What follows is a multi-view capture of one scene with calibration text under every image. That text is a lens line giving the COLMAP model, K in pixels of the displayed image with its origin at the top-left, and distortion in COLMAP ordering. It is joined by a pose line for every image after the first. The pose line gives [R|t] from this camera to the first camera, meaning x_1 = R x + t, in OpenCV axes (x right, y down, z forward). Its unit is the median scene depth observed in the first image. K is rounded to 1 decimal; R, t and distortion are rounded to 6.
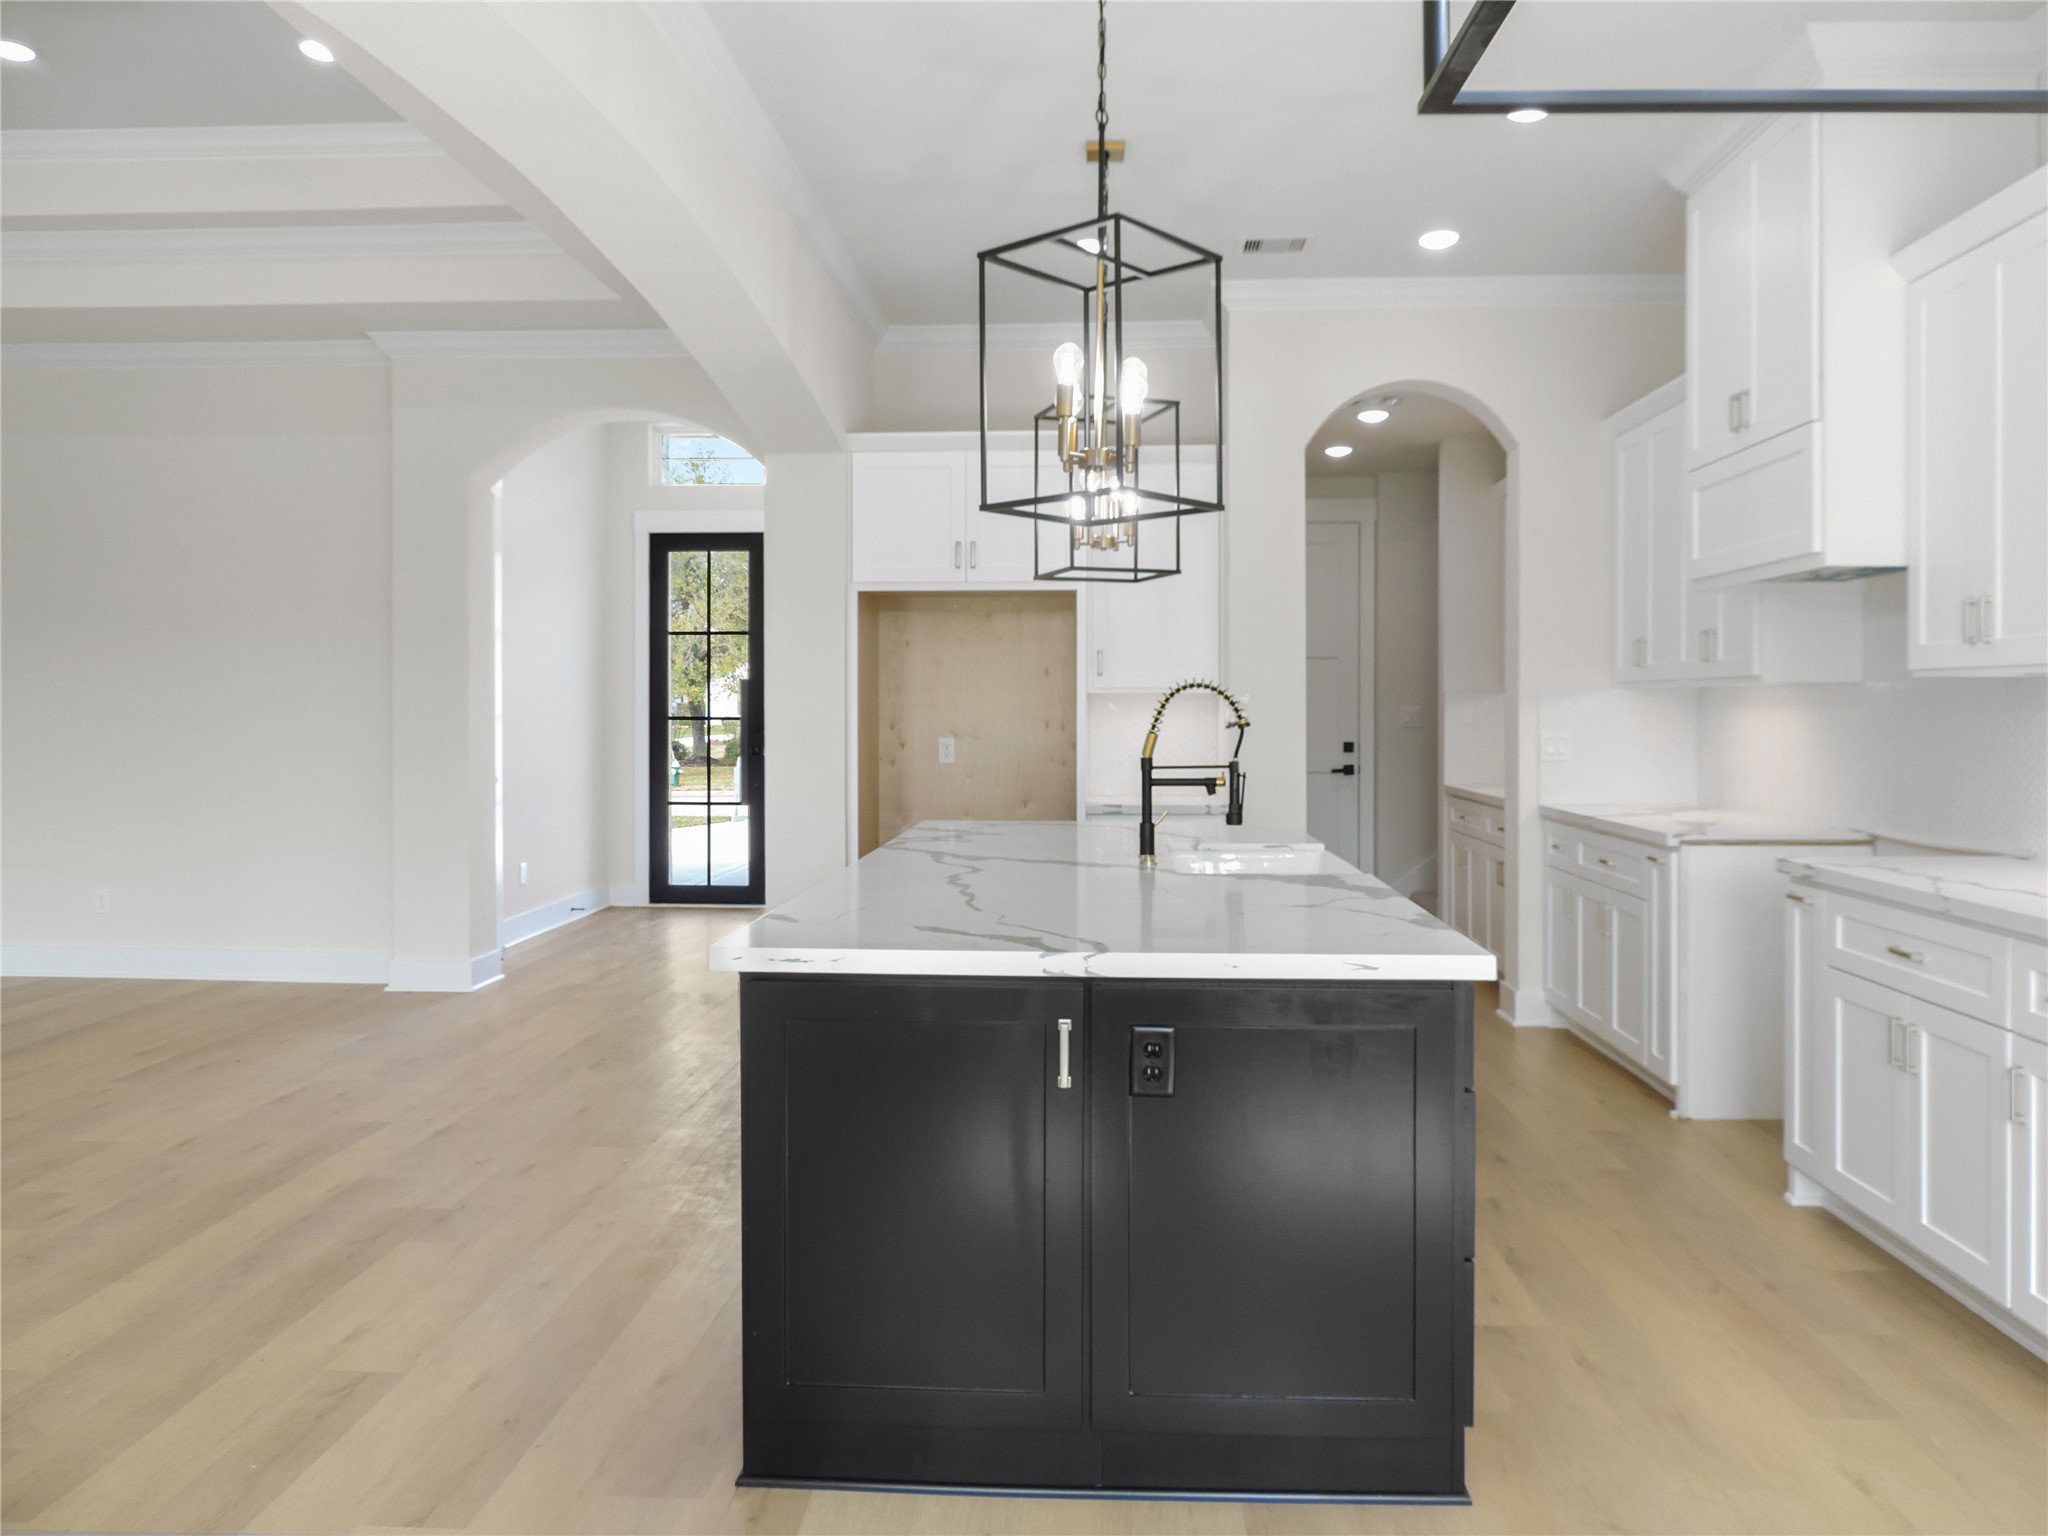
lens RADIAL K [[1490.3, 0, 1035.8], [0, 1490.3, 716.6], [0, 0, 1]] dist [-0.019242, 0.001279]
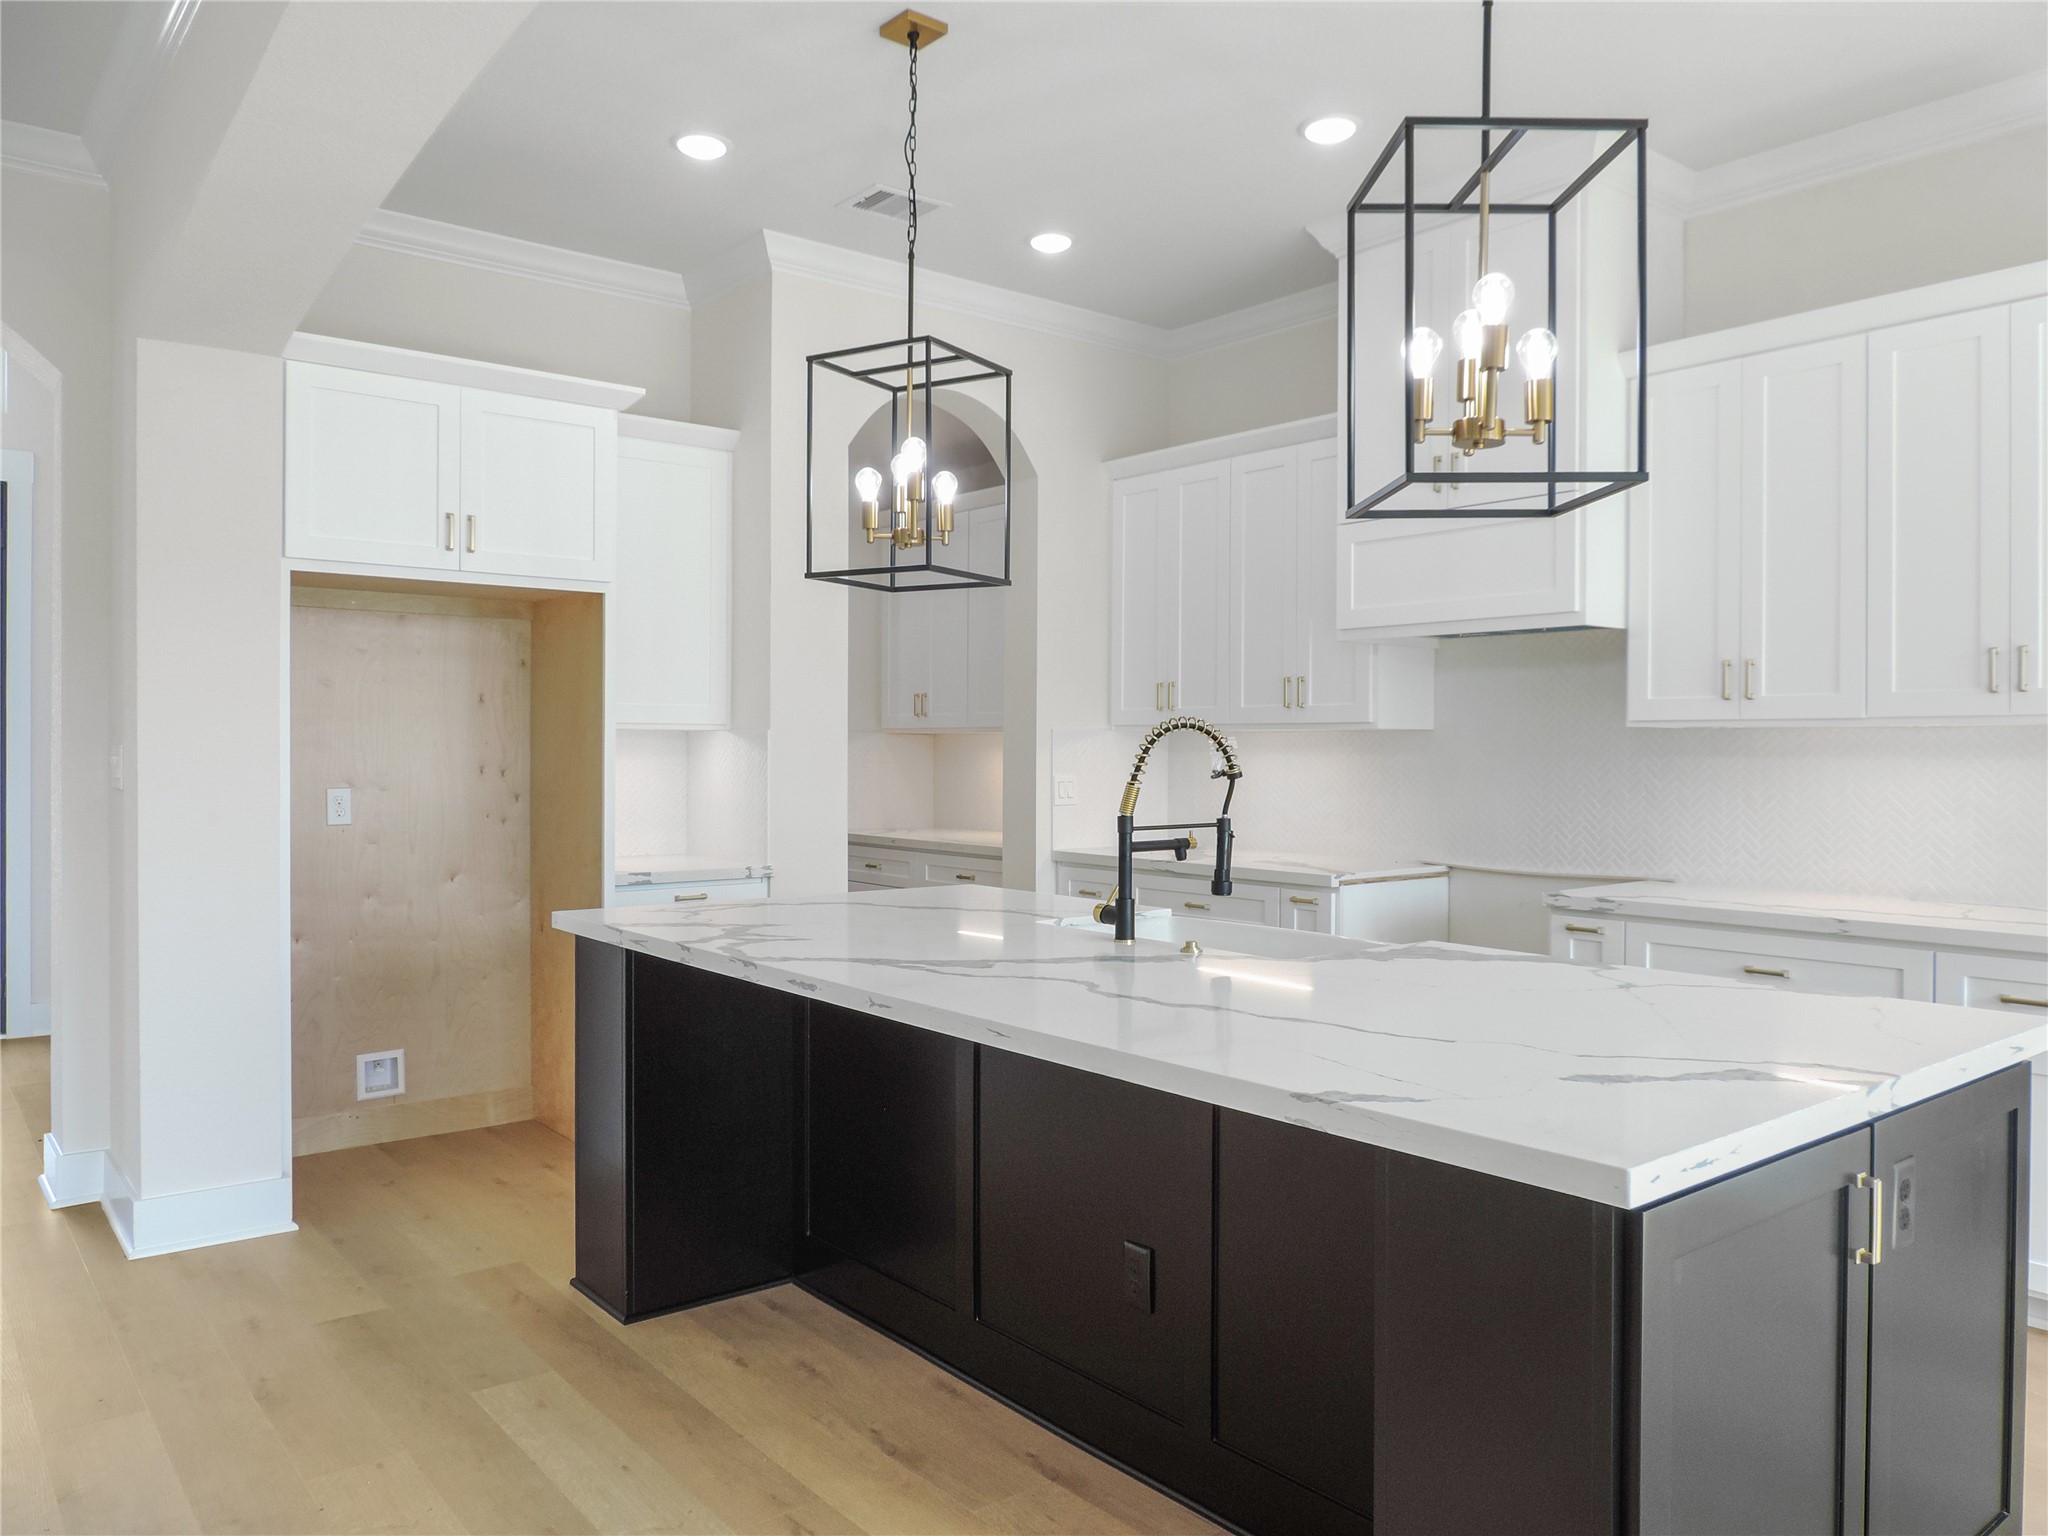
lens RADIAL K [[1487.5, 0, 1062.5], [0, 1487.5, 768.5], [0, 0, 1]] dist [0.011718, 0.004143]
pose [[0.745252, -0.005384, 0.666761, -0.479322], [-0.002484, 0.999938, 0.010851, -0.006754], [-0.666778, -0.009743, 0.745193, 0.431437]]
